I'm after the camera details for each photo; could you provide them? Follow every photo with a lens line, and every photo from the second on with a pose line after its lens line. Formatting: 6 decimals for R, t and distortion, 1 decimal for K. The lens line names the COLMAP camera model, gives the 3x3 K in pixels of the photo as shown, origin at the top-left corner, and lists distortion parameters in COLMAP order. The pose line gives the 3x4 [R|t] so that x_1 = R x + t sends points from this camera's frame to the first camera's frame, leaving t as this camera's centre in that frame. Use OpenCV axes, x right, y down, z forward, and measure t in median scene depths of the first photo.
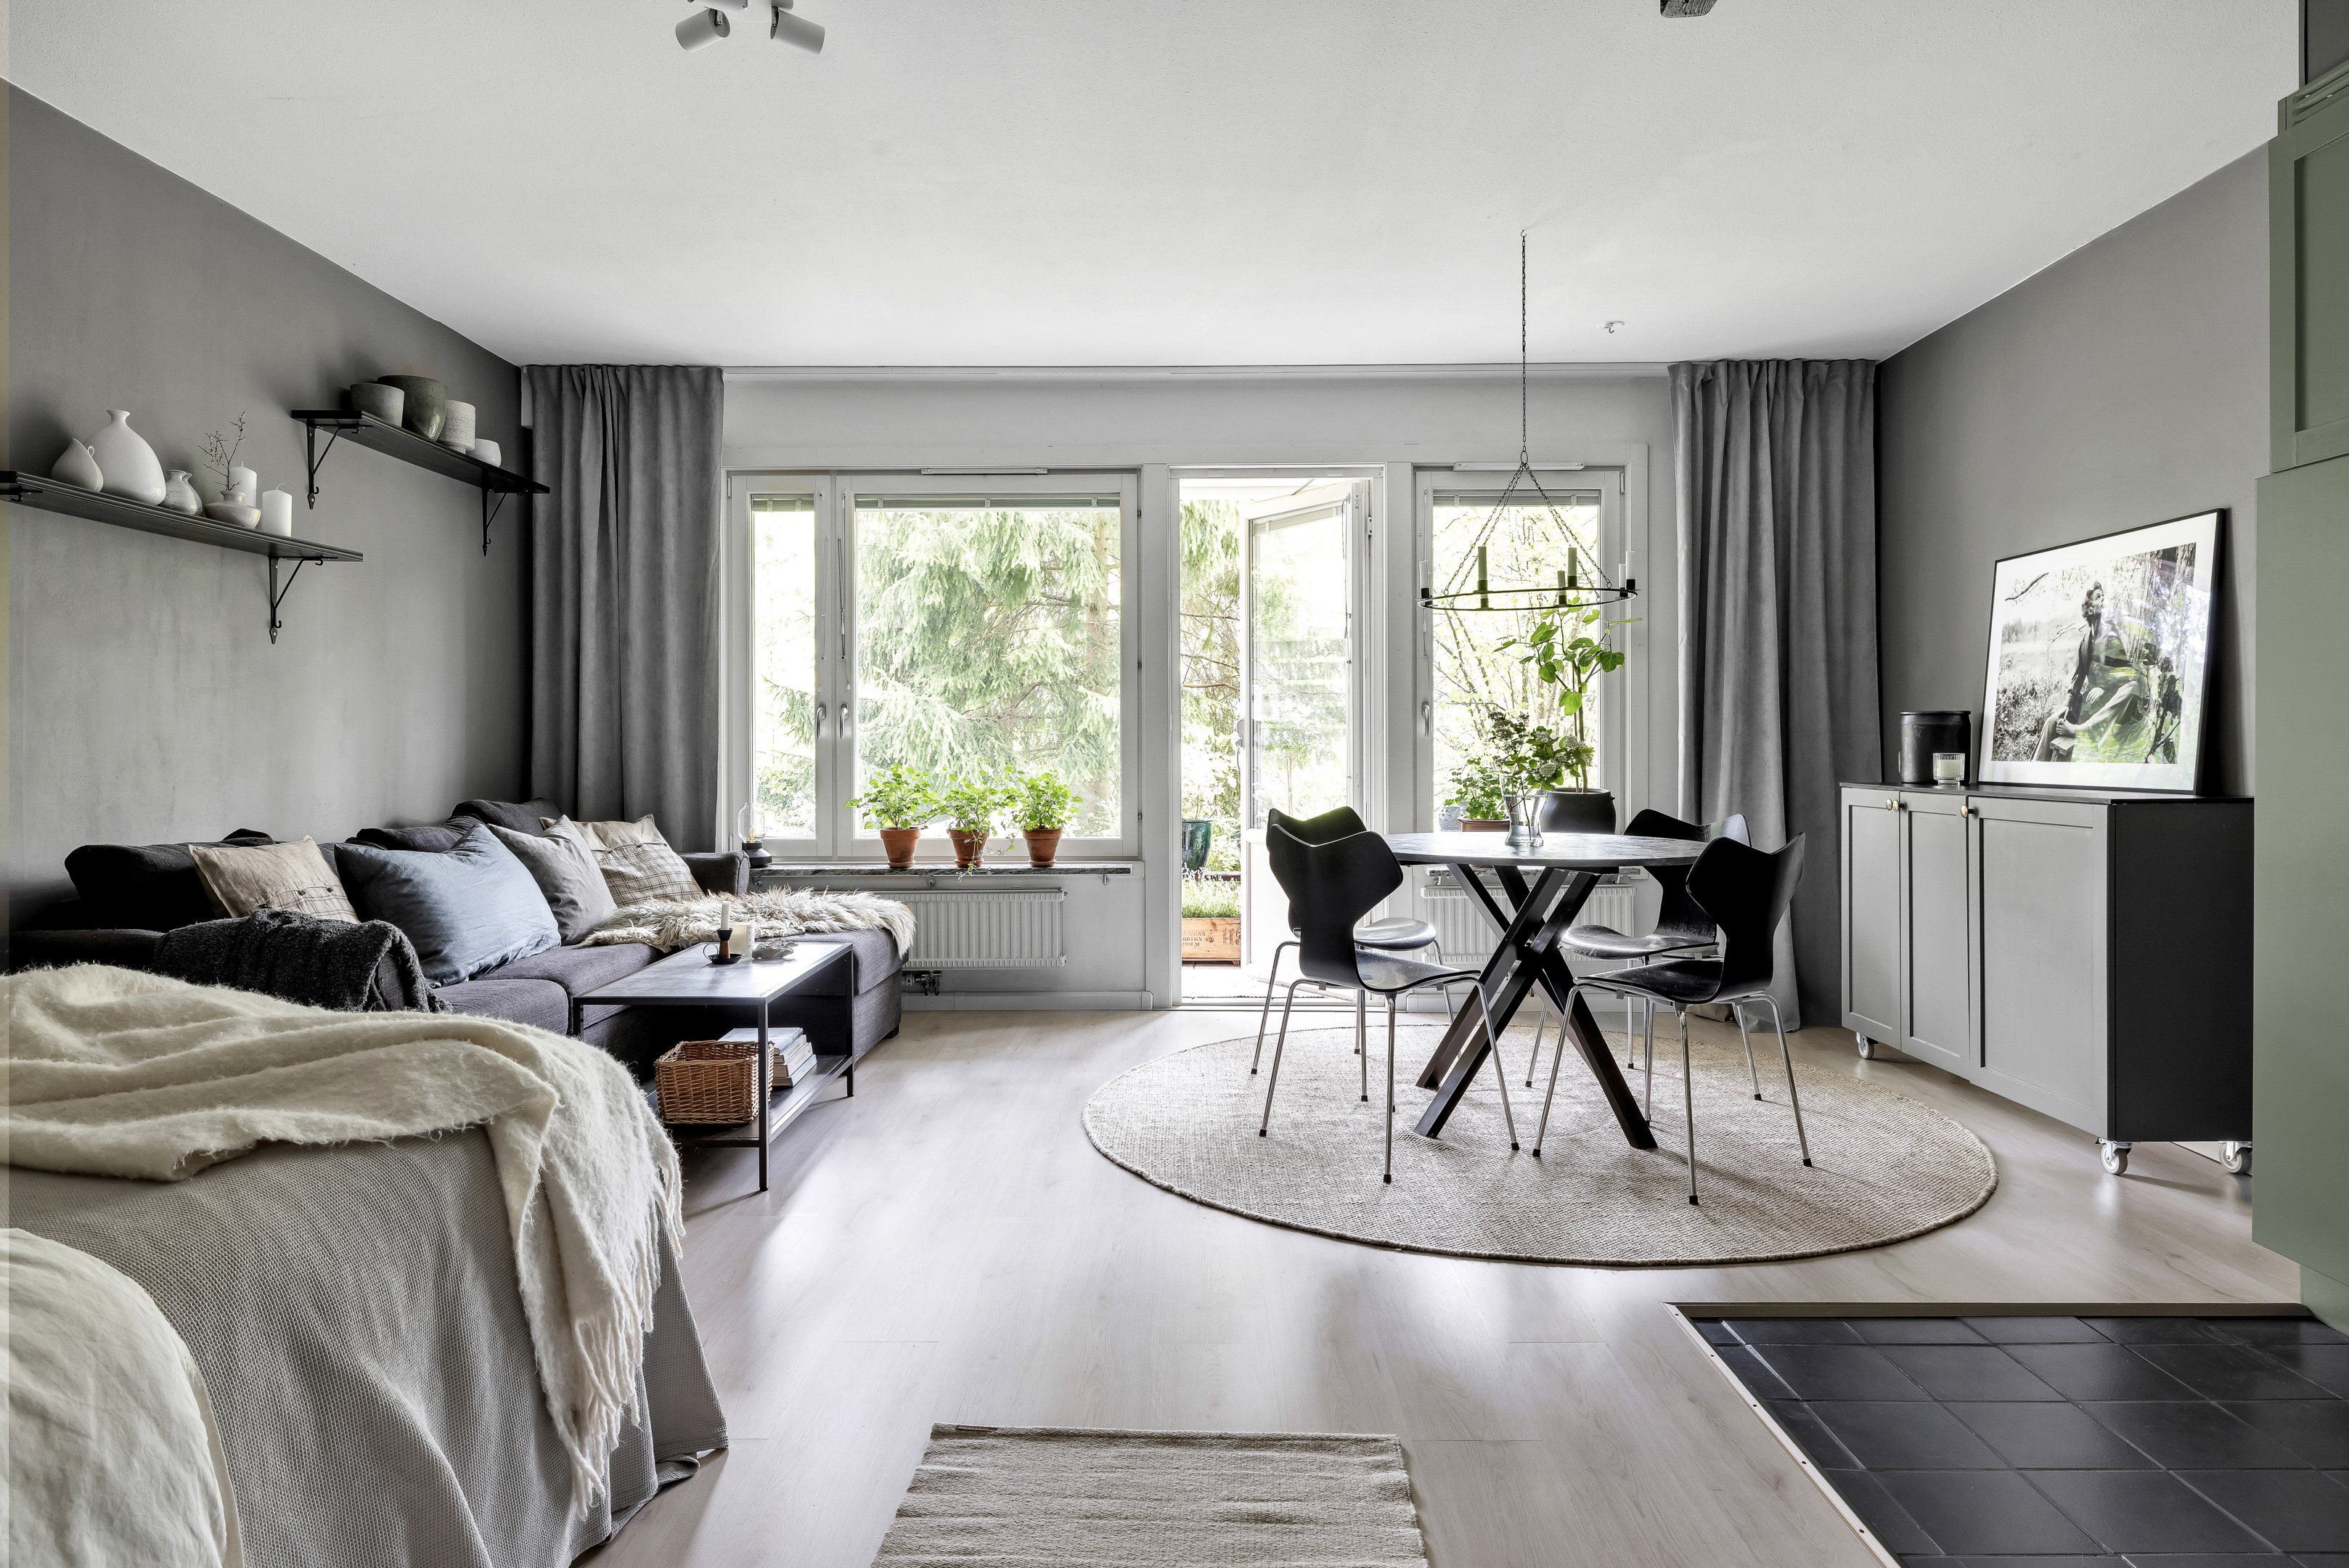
lens RADIAL K [[1466.6, 0, 1177.3], [0, 1466.6, 755.1], [0, 0, 1]] dist [-0.004646, 0.002119]
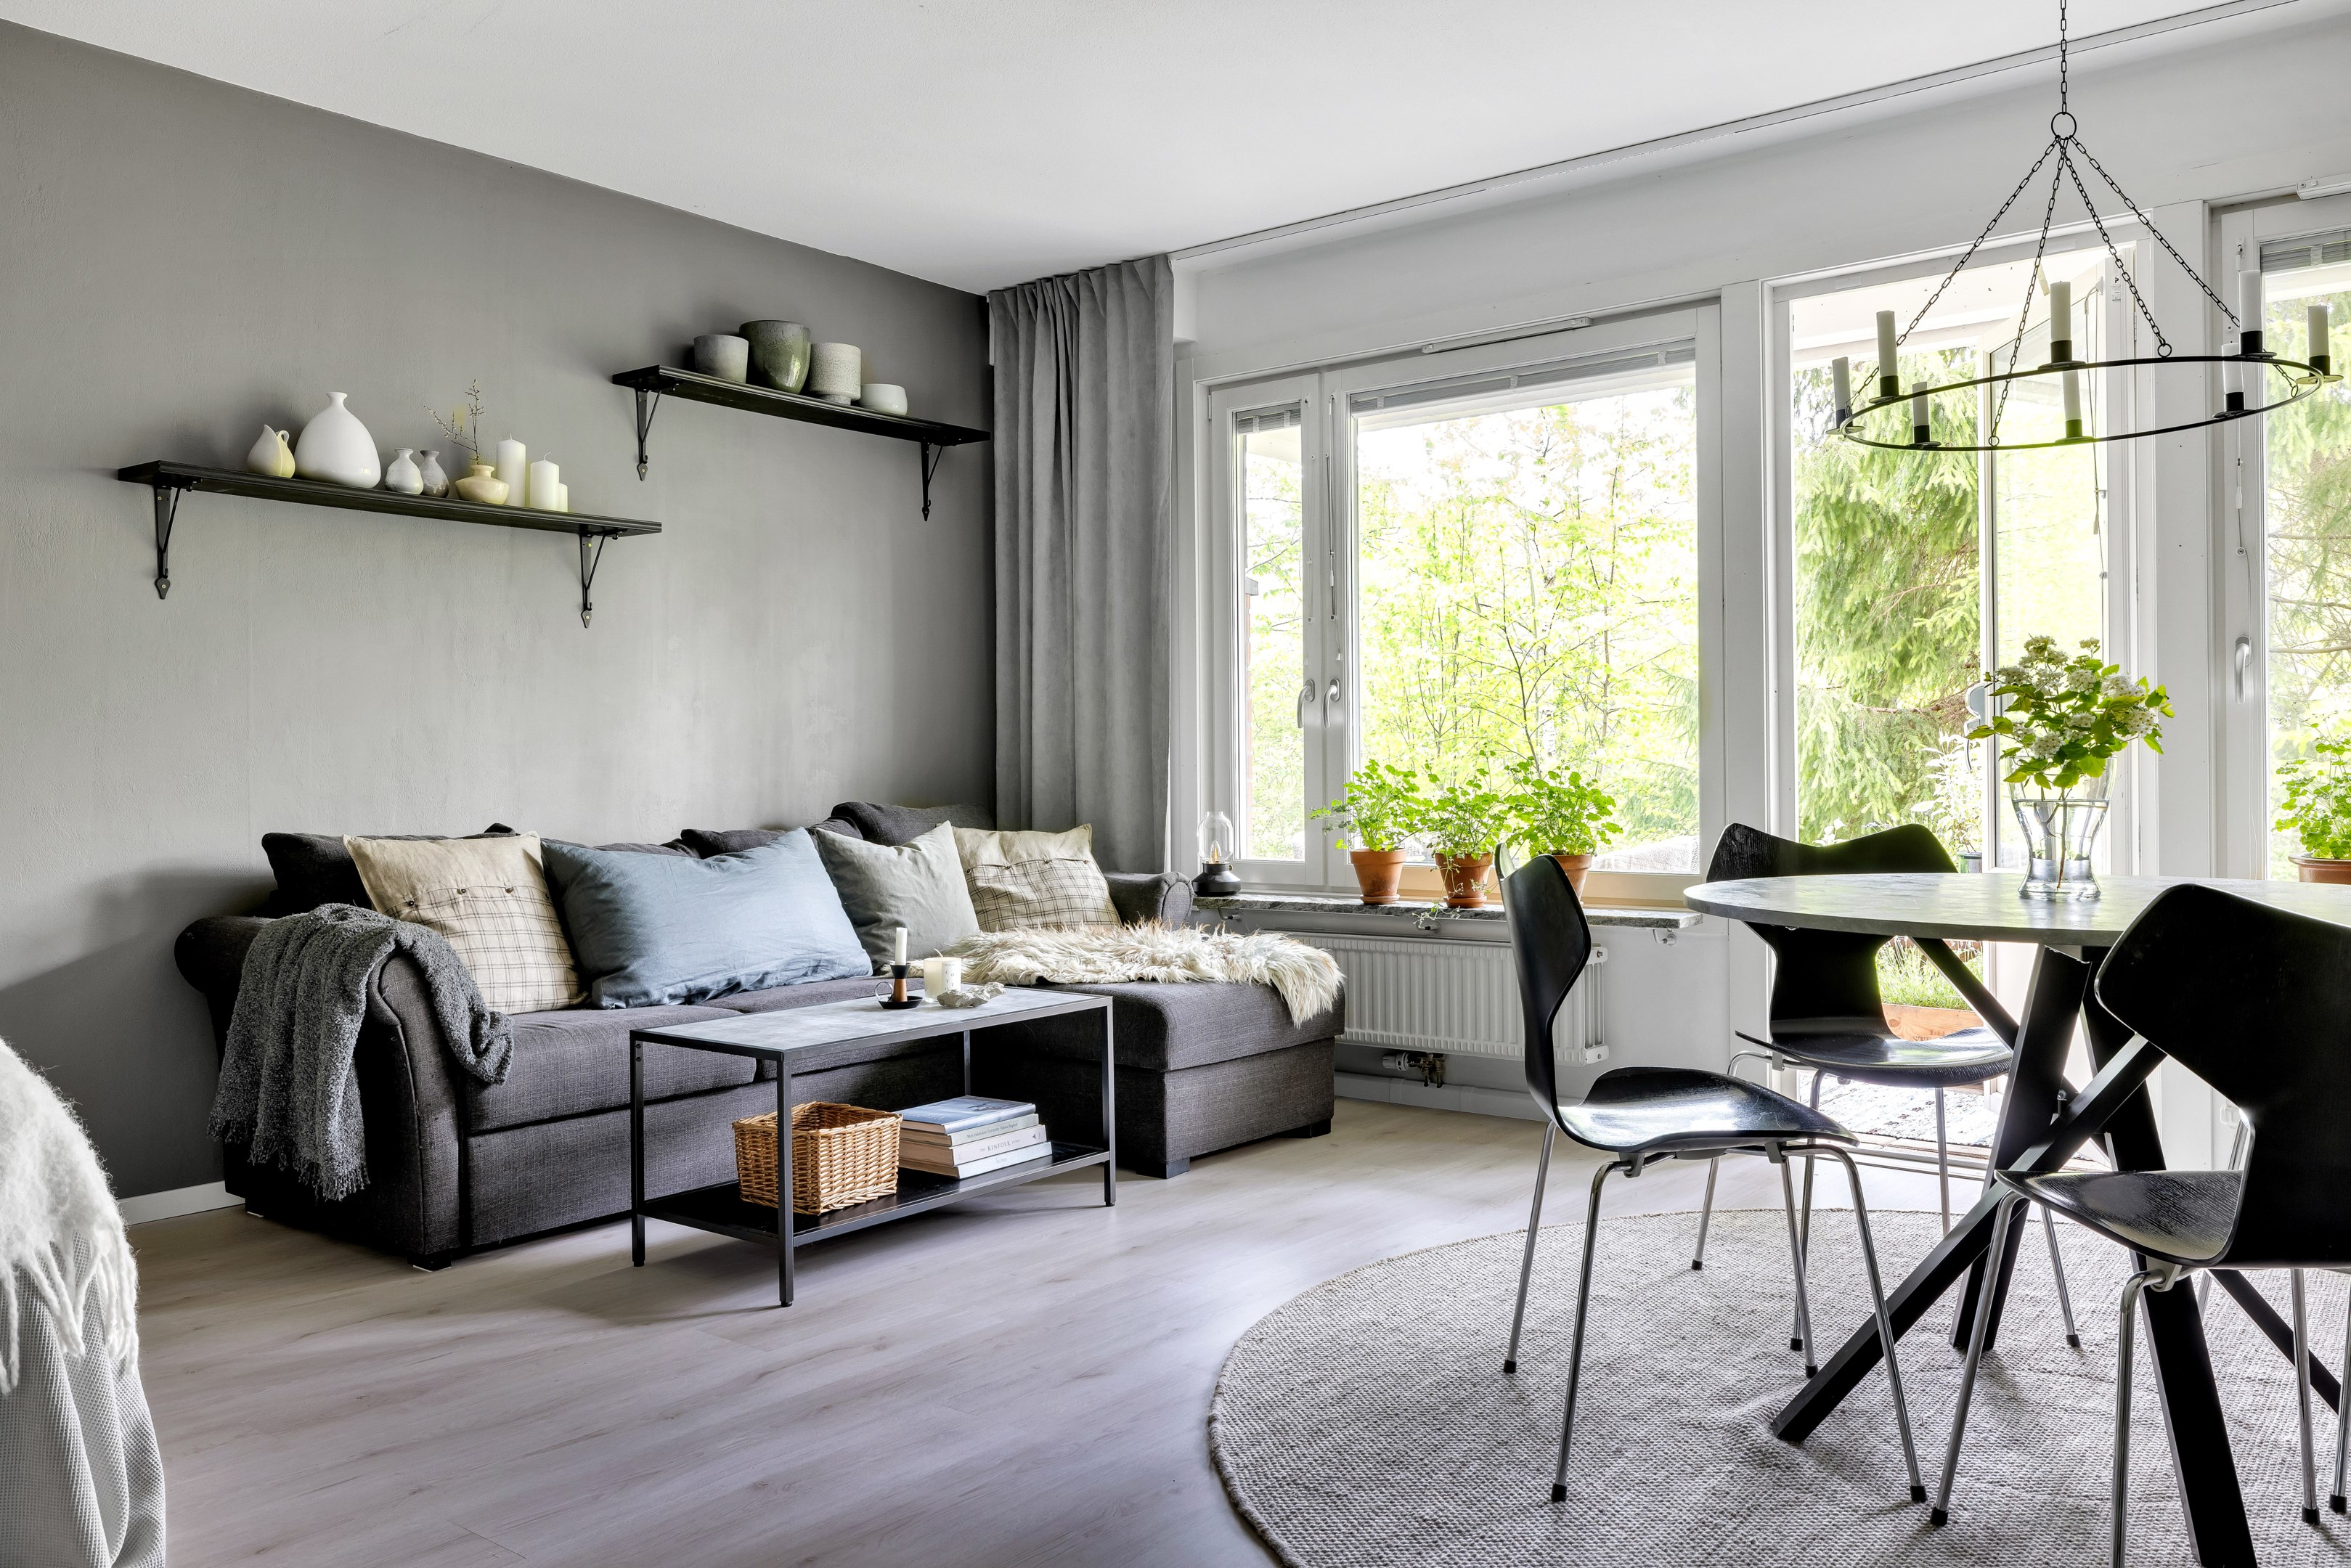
lens RADIAL K [[1799.6, 0, 1175.5], [0, 1799.6, 784.0], [0, 0, 1]] dist [-0.011916, -0.000260]
pose [[0.781168, 0.000889, -0.624320, 0.310087], [0.001649, 0.999993, 0.003486, 0.015821], [0.624319, -0.003752, 0.781161, 0.270840]]
